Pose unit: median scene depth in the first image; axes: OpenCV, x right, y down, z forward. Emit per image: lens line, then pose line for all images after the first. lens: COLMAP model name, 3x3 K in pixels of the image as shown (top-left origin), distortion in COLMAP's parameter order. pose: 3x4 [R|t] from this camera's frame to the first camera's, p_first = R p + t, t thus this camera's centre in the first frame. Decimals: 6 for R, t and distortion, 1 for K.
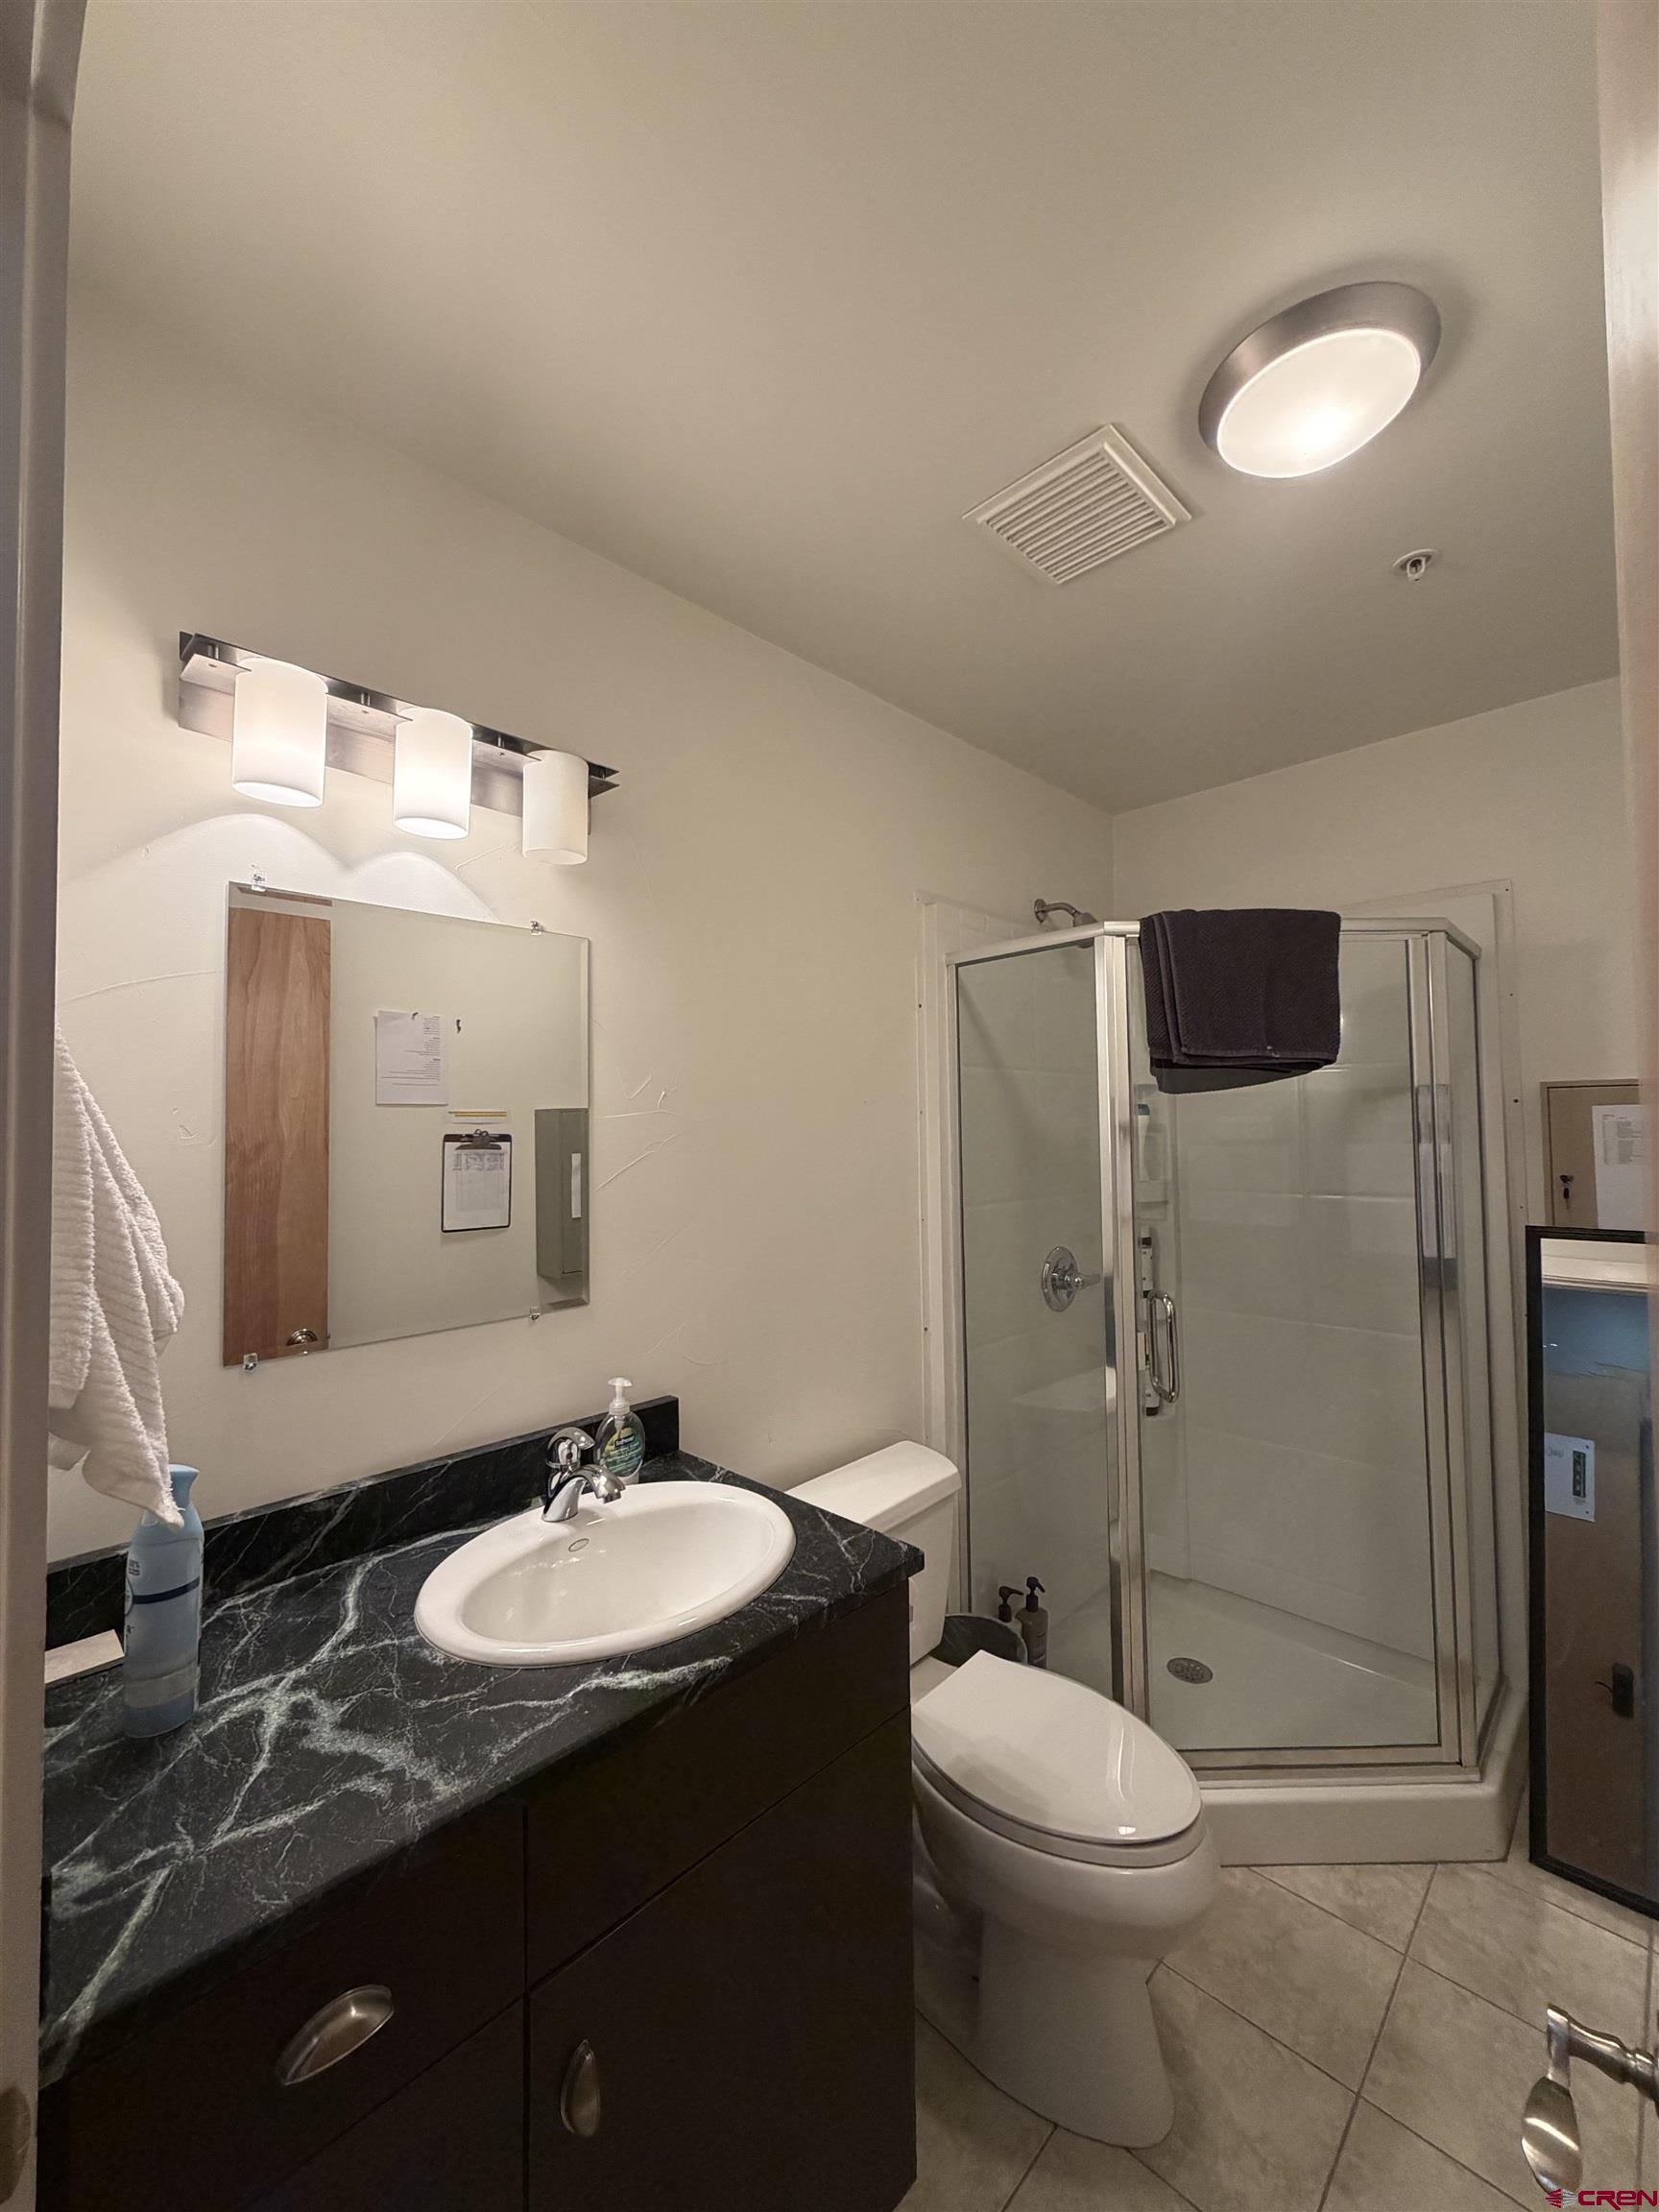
lens RADIAL K [[879.5, 0, 830.4], [0, 879.5, 1101.7], [0, 0, 1]] dist [-0.001892, 0.000836]
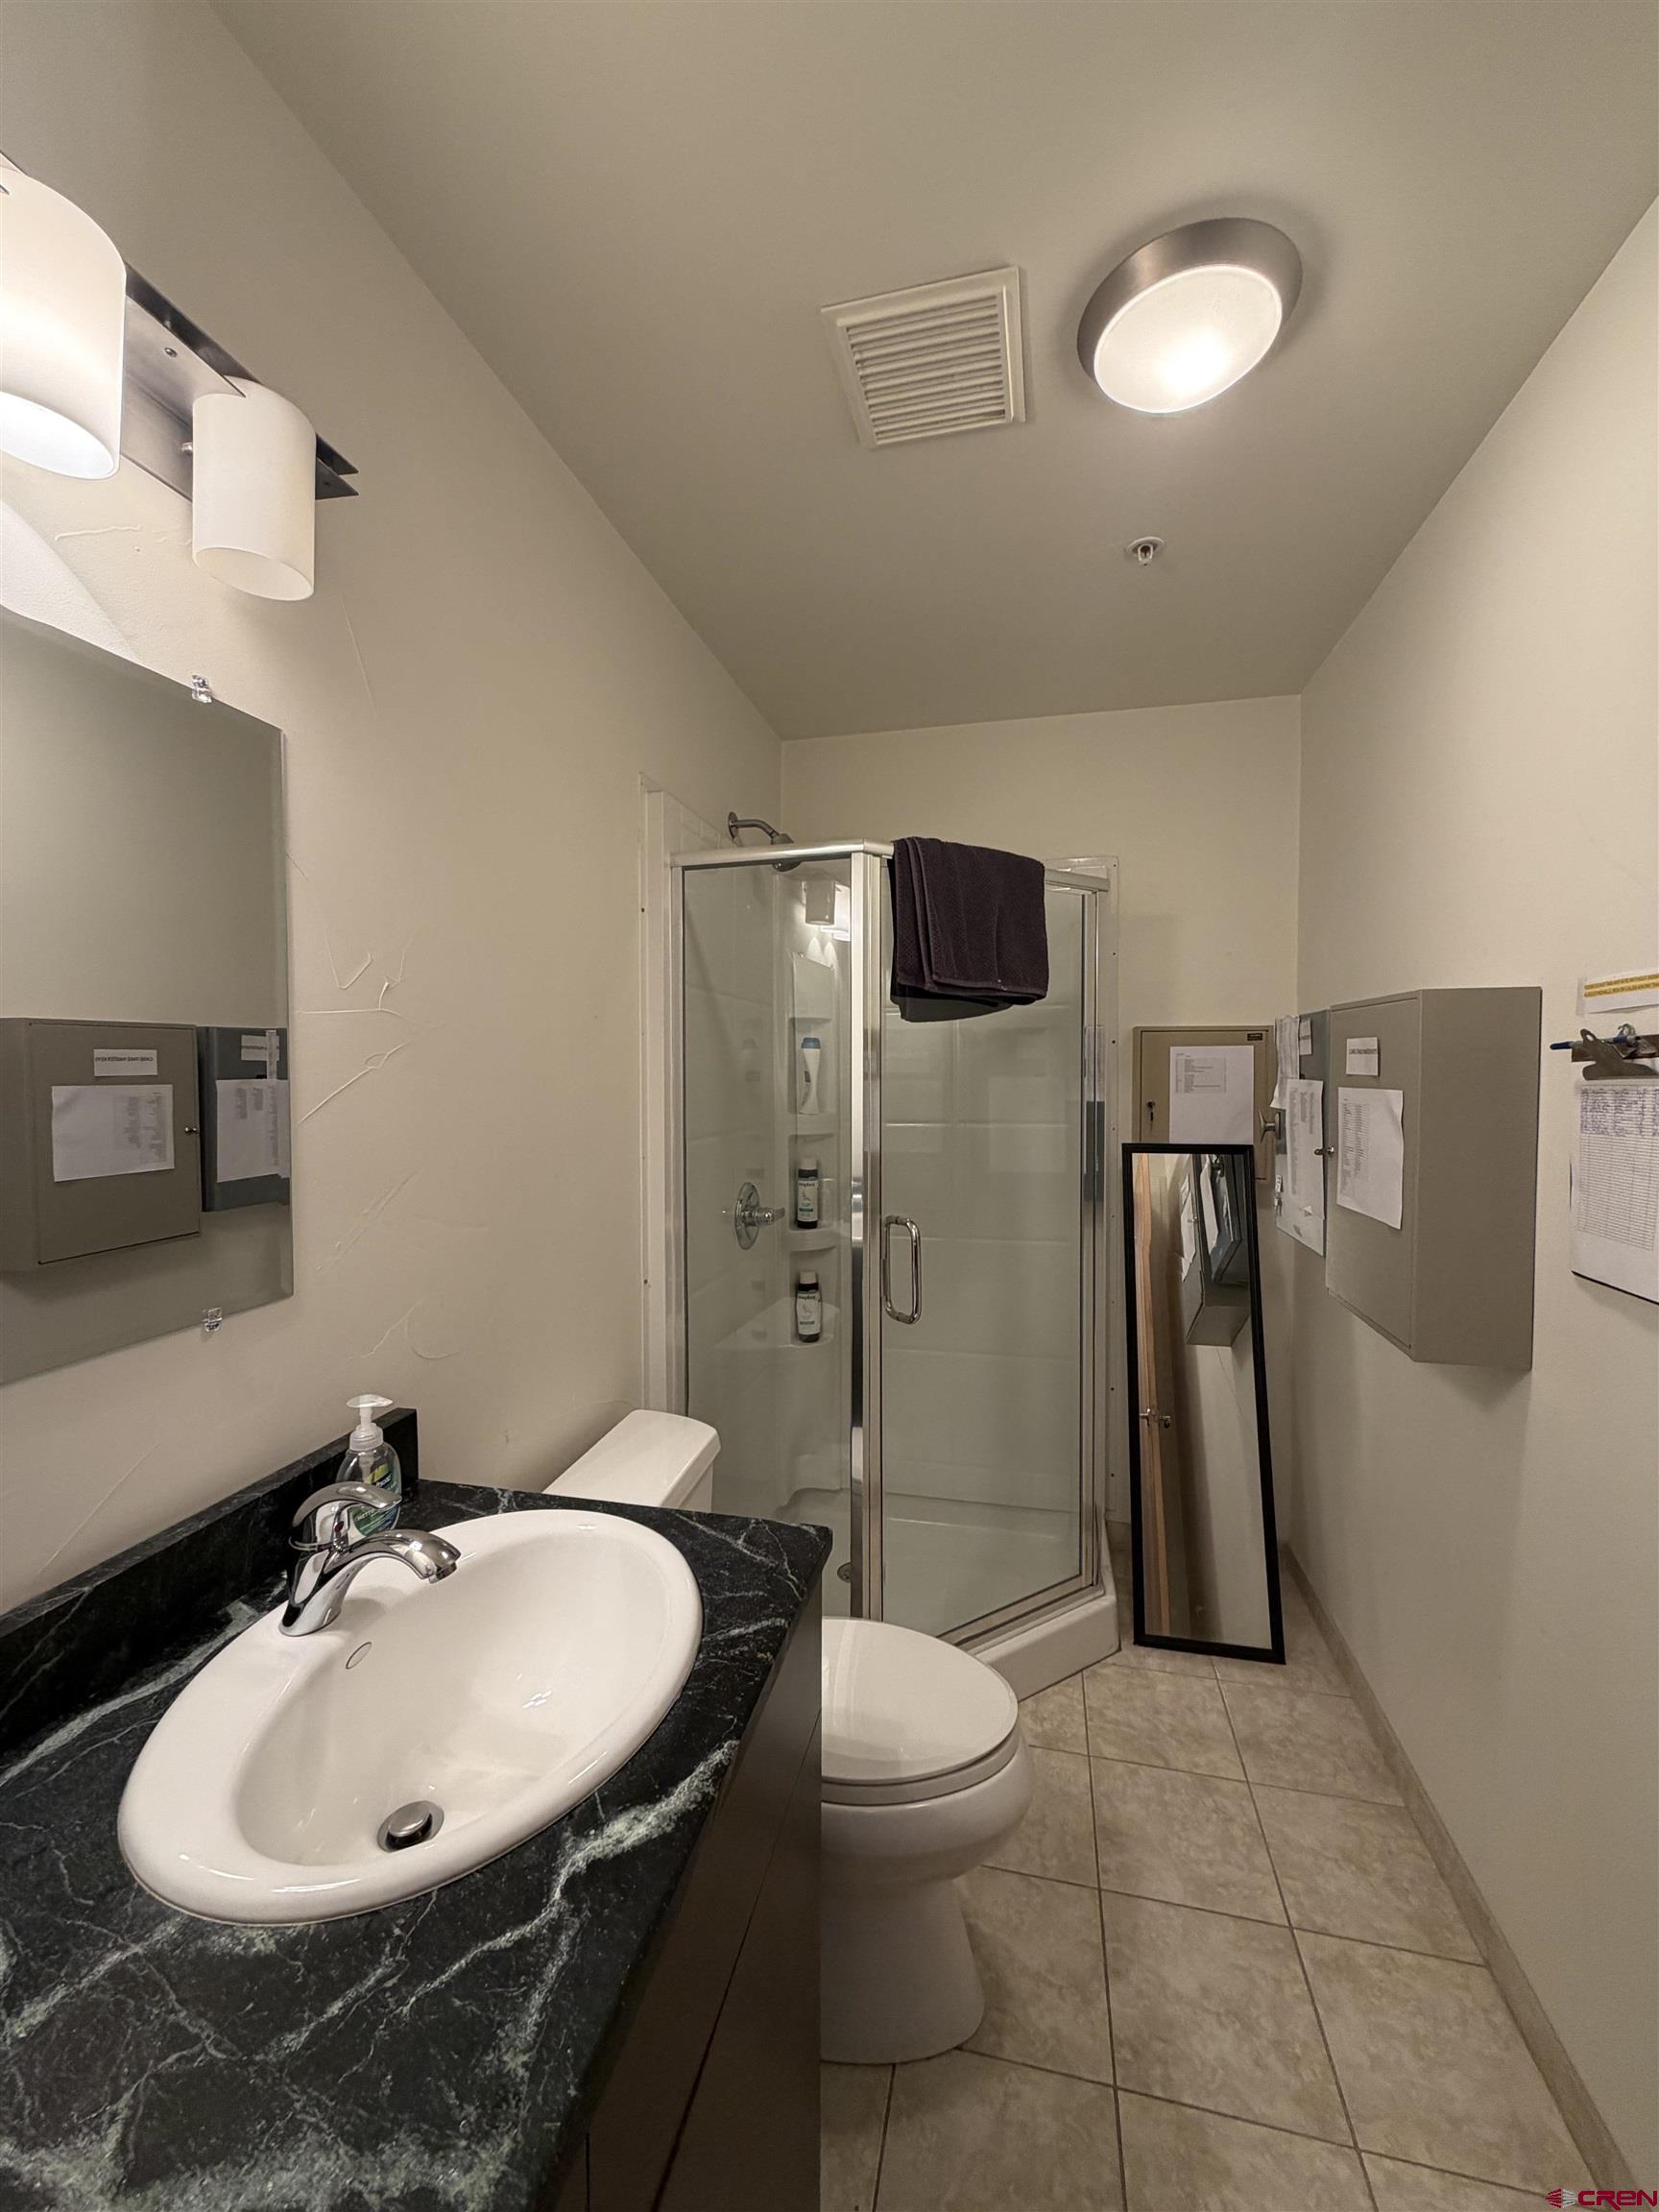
lens RADIAL K [[879.5, 0, 829.7], [0, 879.5, 1100.8], [0, 0, 1]] dist [-0.001892, 0.000836]
pose [[0.852993, -0.004066, 0.521906, -0.291091], [-0.026582, 0.998333, 0.051223, 0.042807], [-0.521245, -0.057566, 0.851464, 0.250744]]
